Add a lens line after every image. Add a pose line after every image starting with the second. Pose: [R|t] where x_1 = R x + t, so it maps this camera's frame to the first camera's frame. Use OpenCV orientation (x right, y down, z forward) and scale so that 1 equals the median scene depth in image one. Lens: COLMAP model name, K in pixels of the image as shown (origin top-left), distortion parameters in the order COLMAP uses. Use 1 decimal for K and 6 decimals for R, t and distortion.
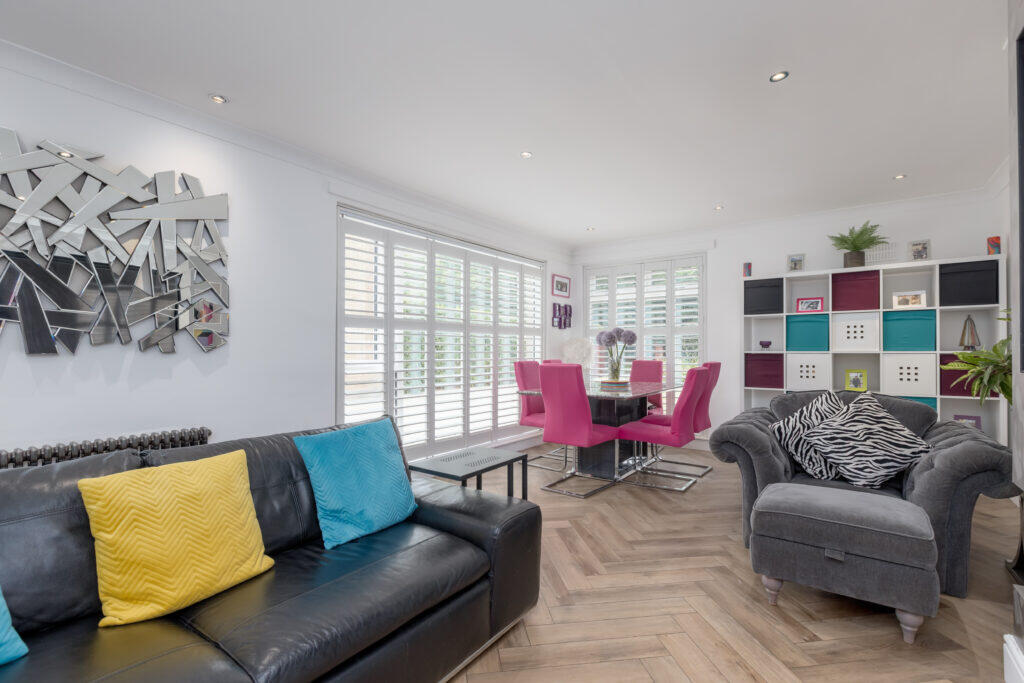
lens RADIAL K [[466.4, 0, 494.7], [0, 466.4, 343.7], [0, 0, 1]] dist [-0.001580, -0.000111]
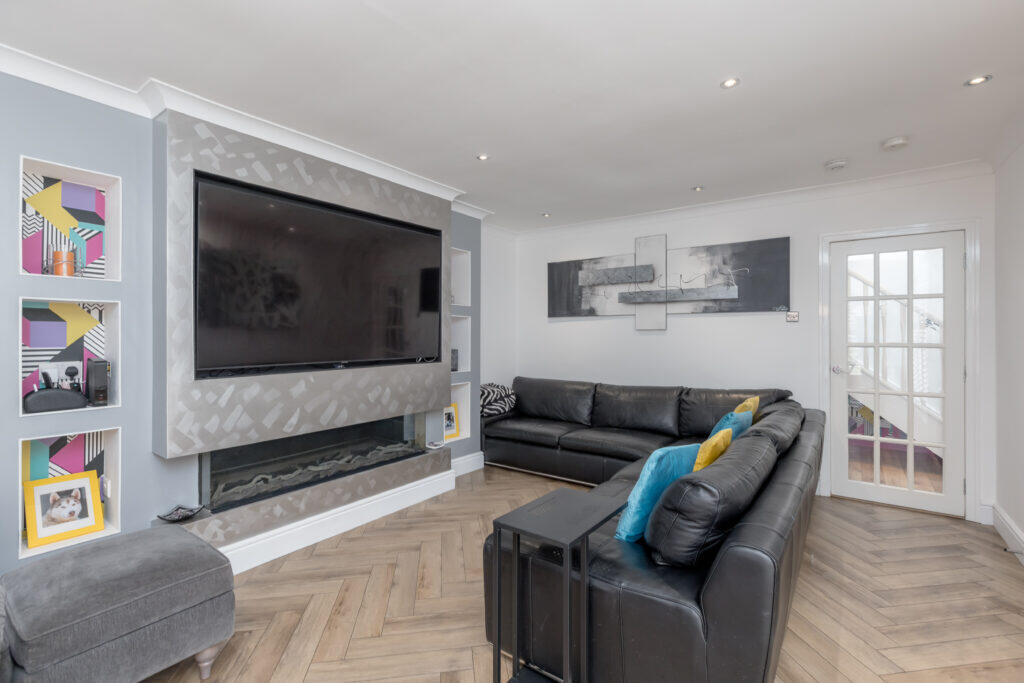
lens RADIAL K [[457.0, 0, 514.1], [0, 457.0, 339.0], [0, 0, 1]] dist [-0.001020, 0.000120]
pose [[-0.999672, 0.001639, -0.025576, 0.029880], [0.001869, 0.999958, -0.008956, -0.023117], [0.025560, -0.009001, -0.999633, 0.955213]]
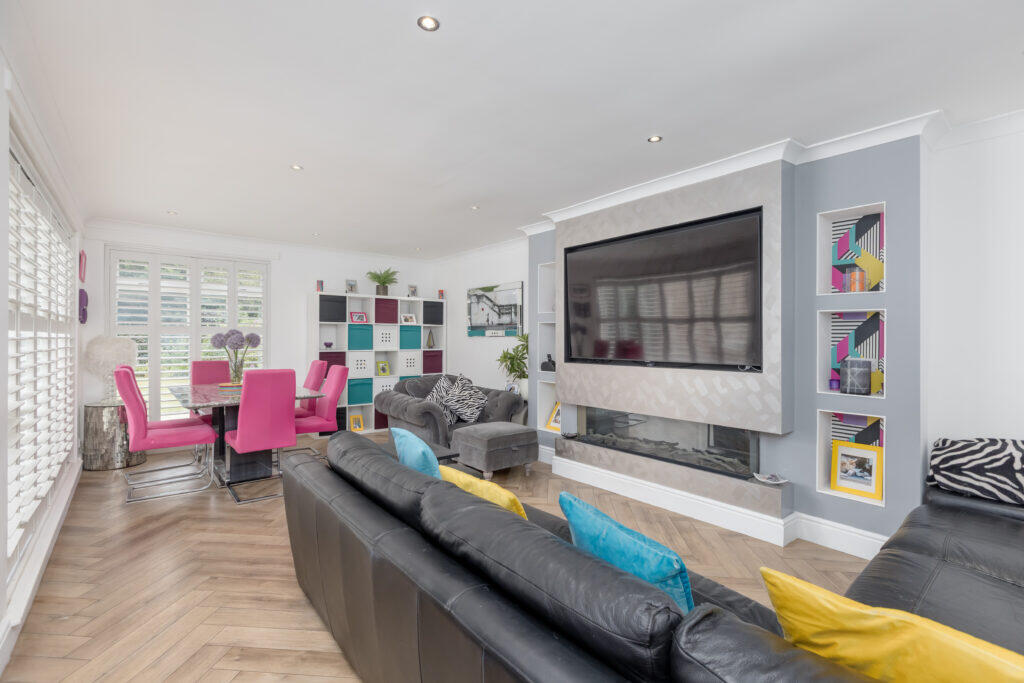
lens RADIAL K [[457.0, 0, 514.1], [0, 457.0, 339.0], [0, 0, 1]] dist [-0.001020, 0.000120]
pose [[0.223770, 0.000119, 0.974642, -0.646737], [-0.018521, 0.999820, 0.004130, -0.035200], [-0.974466, -0.018975, 0.223732, 0.248003]]
